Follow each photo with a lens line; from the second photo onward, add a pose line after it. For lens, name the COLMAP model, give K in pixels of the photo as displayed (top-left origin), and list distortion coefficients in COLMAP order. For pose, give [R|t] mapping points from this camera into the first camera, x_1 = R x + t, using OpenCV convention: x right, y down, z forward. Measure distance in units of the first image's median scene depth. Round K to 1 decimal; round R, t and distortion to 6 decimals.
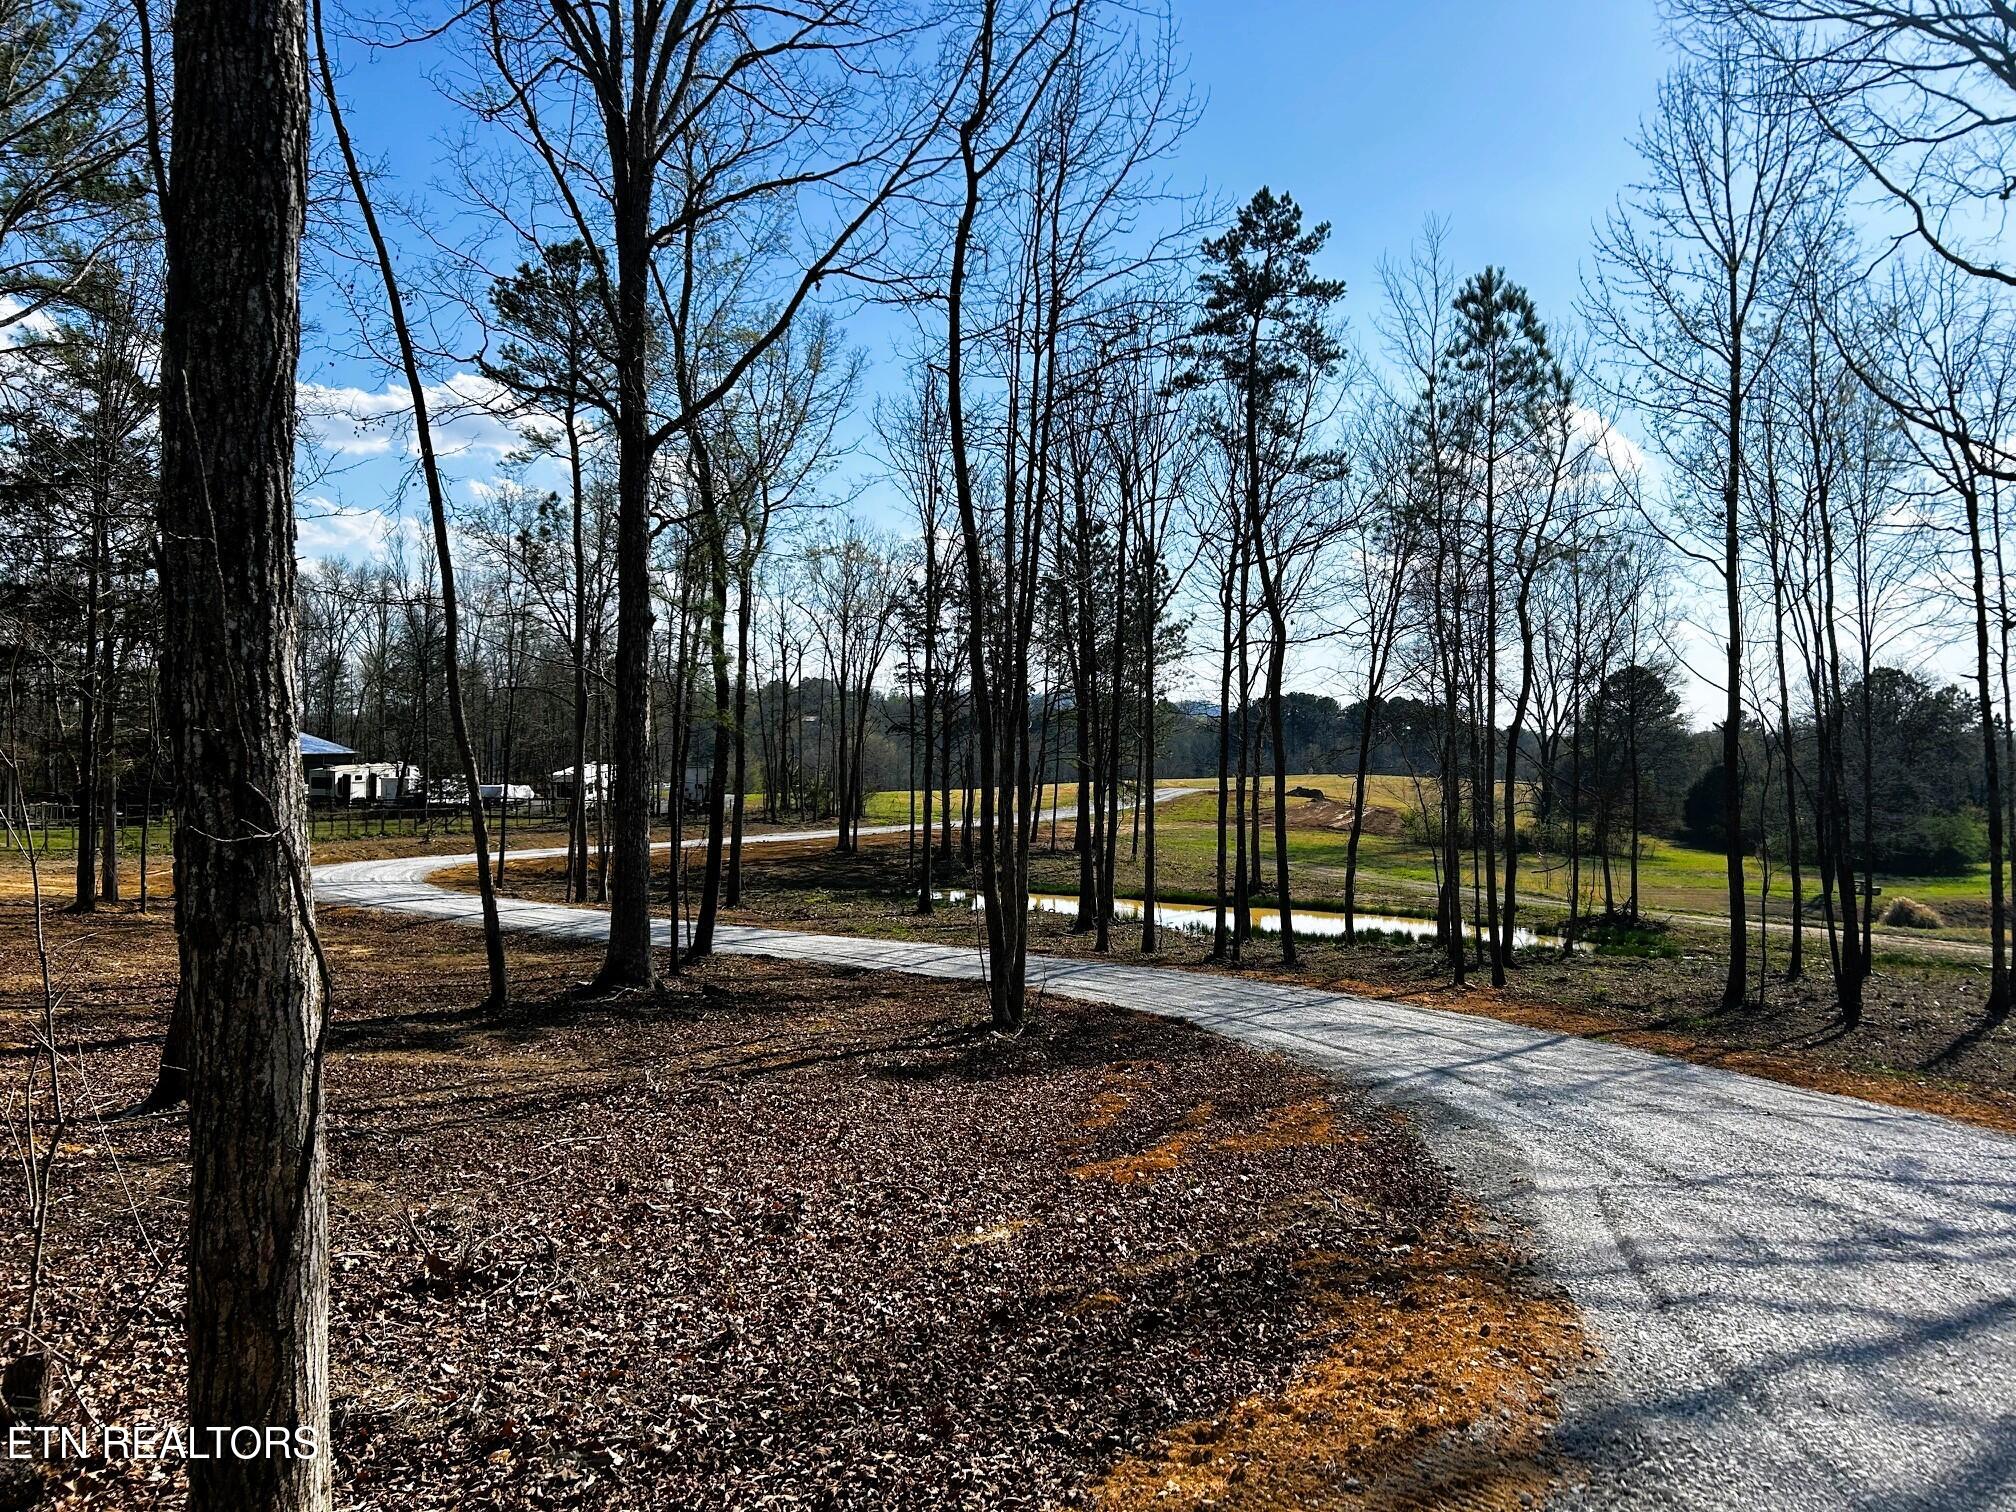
lens RADIAL K [[1481.2, 0, 955.4], [0, 1481.2, 764.3], [0, 0, 1]] dist [-0.057724, 0.030878]
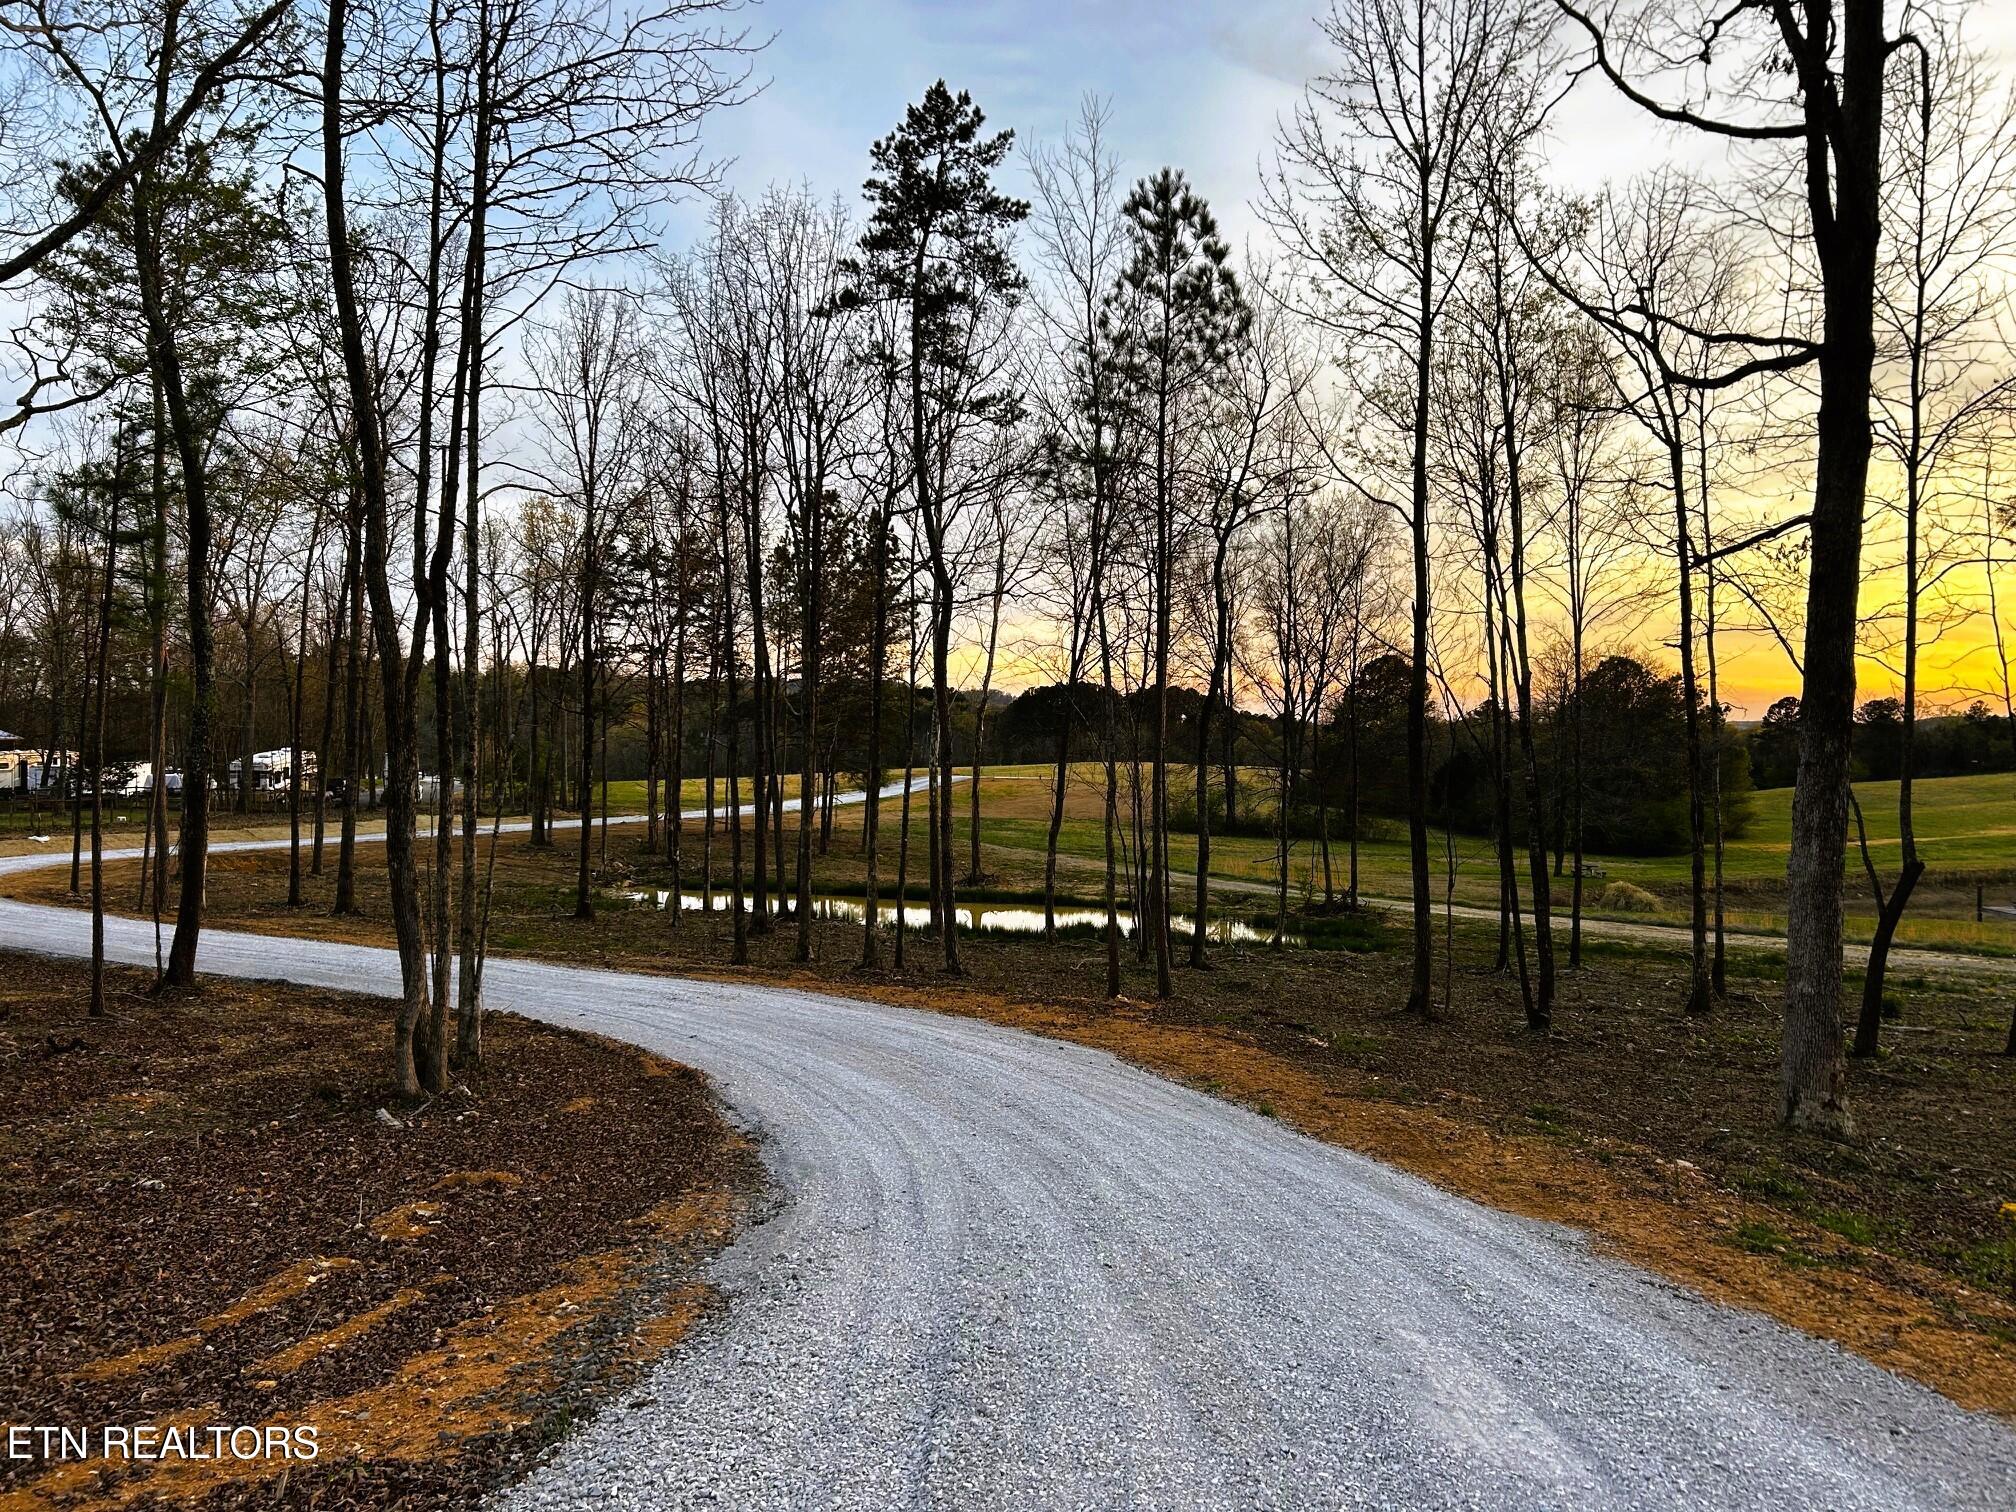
lens RADIAL K [[1504.0, 0, 1013.6], [0, 1504.0, 758.5], [0, 0, 1]] dist [0.049805, -0.059241]
pose [[0.982287, -0.001339, 0.187379, 0.088484], [0.000395, 0.999987, 0.005078, 0.004163], [-0.187383, -0.004914, 0.982275, 0.109777]]
